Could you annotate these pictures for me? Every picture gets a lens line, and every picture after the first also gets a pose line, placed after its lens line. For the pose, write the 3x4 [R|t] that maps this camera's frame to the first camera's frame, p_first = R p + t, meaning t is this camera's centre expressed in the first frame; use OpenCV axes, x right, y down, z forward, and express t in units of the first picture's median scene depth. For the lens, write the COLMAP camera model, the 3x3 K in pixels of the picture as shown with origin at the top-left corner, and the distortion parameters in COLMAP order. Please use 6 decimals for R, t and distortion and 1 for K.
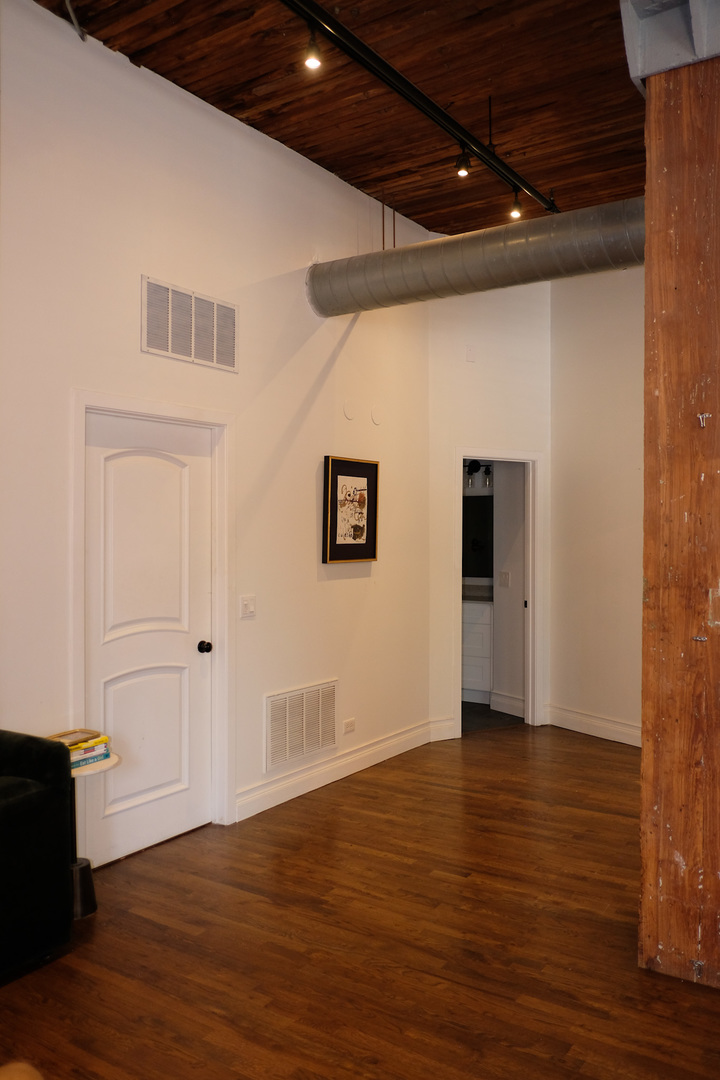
lens RADIAL K [[842.6, 0, 360.0], [0, 842.6, 540.0], [0, 0, 1]] dist [0.001569, 0.002057]
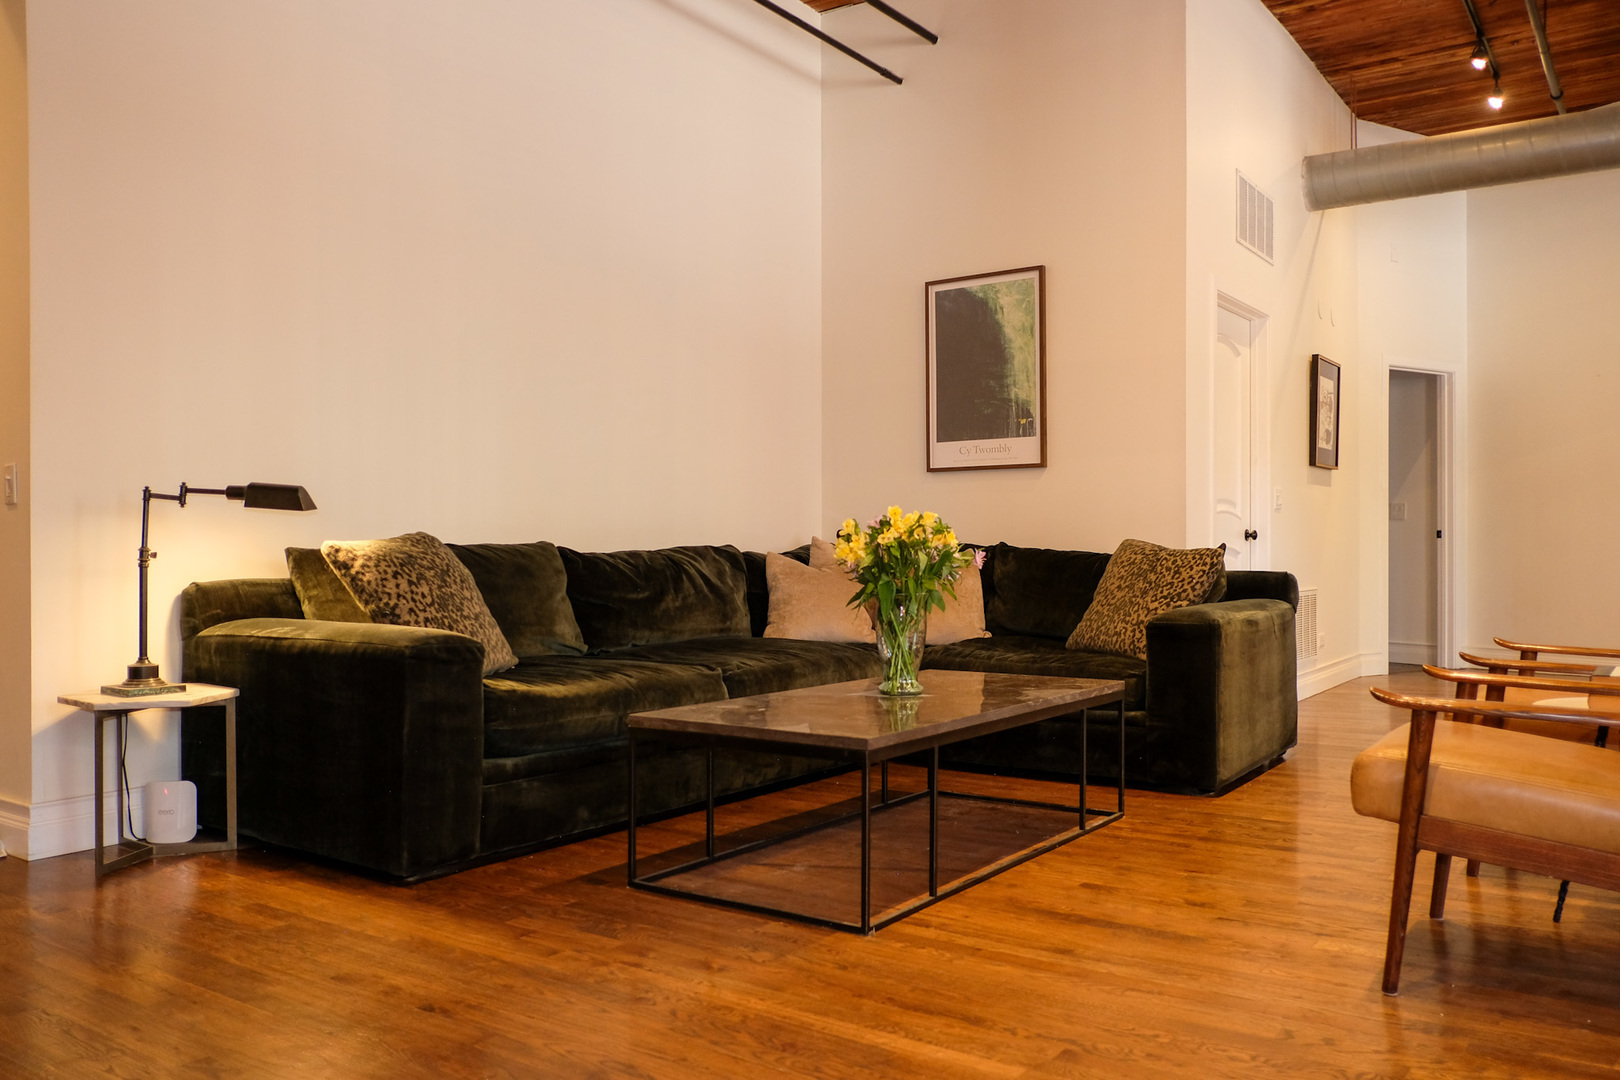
lens RADIAL K [[1264.0, 0, 816.8], [0, 1264.0, 548.3], [0, 0, 1]] dist [0.001569, 0.002057]
pose [[1.000000, -0.000058, 0.000866, -0.611136], [0.000065, 0.999970, -0.007722, 0.133729], [-0.000866, 0.007722, 0.999970, -0.445897]]
